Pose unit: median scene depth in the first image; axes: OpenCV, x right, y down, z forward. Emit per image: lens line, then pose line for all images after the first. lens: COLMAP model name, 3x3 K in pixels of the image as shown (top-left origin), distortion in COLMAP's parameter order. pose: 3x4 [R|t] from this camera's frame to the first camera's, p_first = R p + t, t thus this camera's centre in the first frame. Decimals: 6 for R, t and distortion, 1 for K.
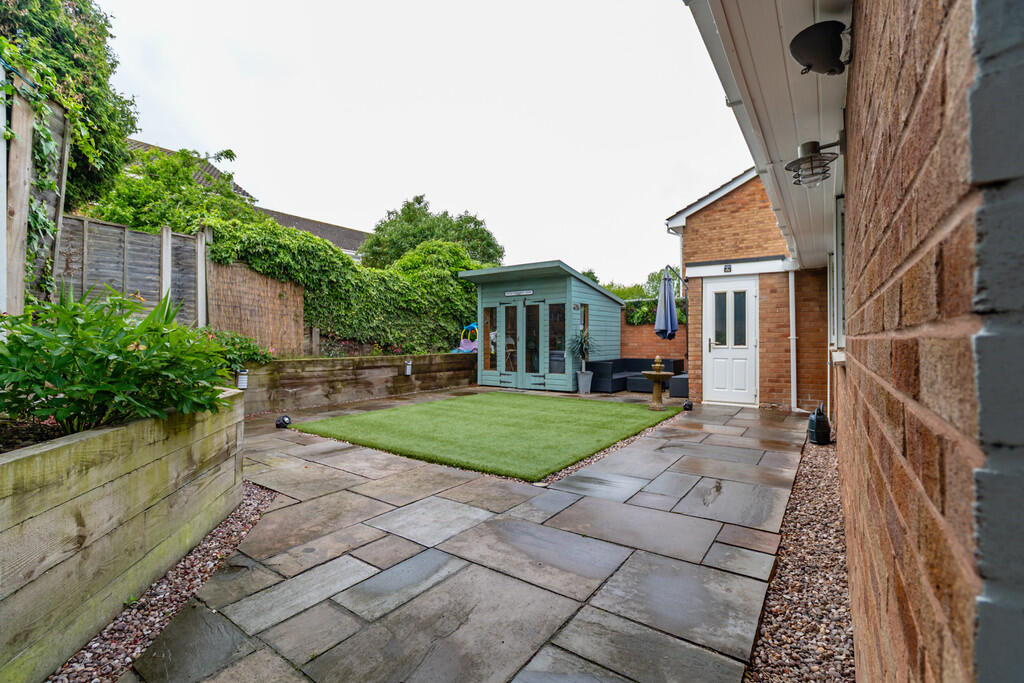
lens RADIAL K [[454.1, 0, 501.3], [0, 454.1, 336.3], [0, 0, 1]] dist [-0.003297, -0.001054]
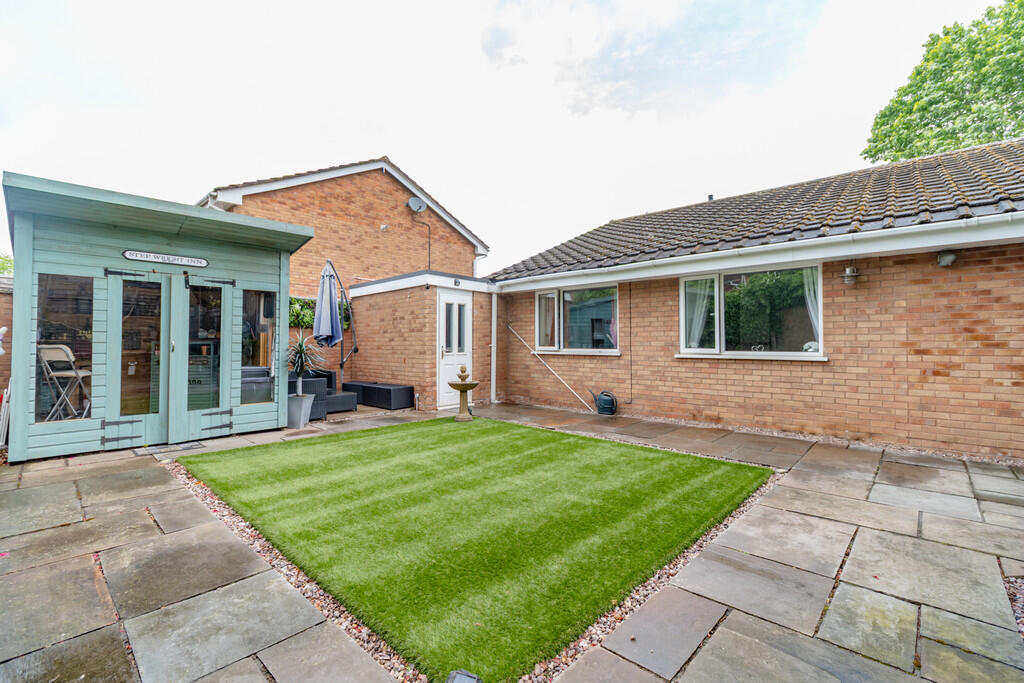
lens RADIAL K [[454.1, 0, 501.3], [0, 454.1, 336.3], [0, 0, 1]] dist [-0.003297, -0.001054]
pose [[0.125303, 0.017055, 0.991972, -0.484676], [-0.007545, 0.999840, -0.016237, -0.001833], [-0.992090, -0.005450, 0.125411, 0.638052]]
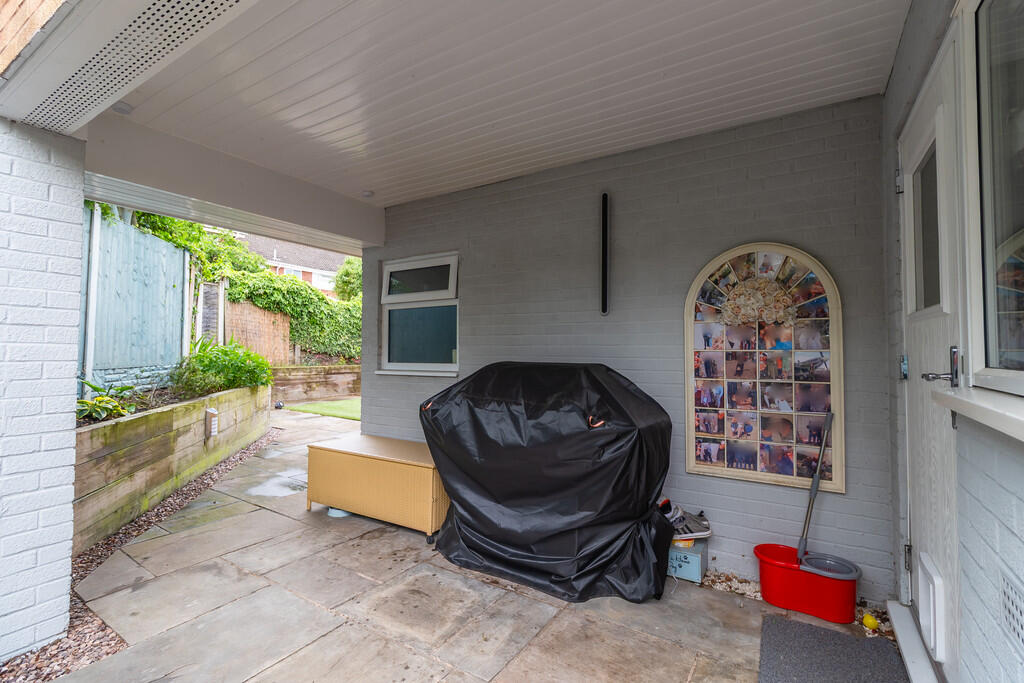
lens RADIAL K [[454.1, 0, 501.3], [0, 454.1, 336.3], [0, 0, 1]] dist [-0.003297, -0.001054]
pose [[0.998668, 0.012036, 0.050169, 0.154510], [-0.010865, 0.999664, -0.023548, -0.019830], [-0.050435, 0.022972, 0.998463, -0.450605]]
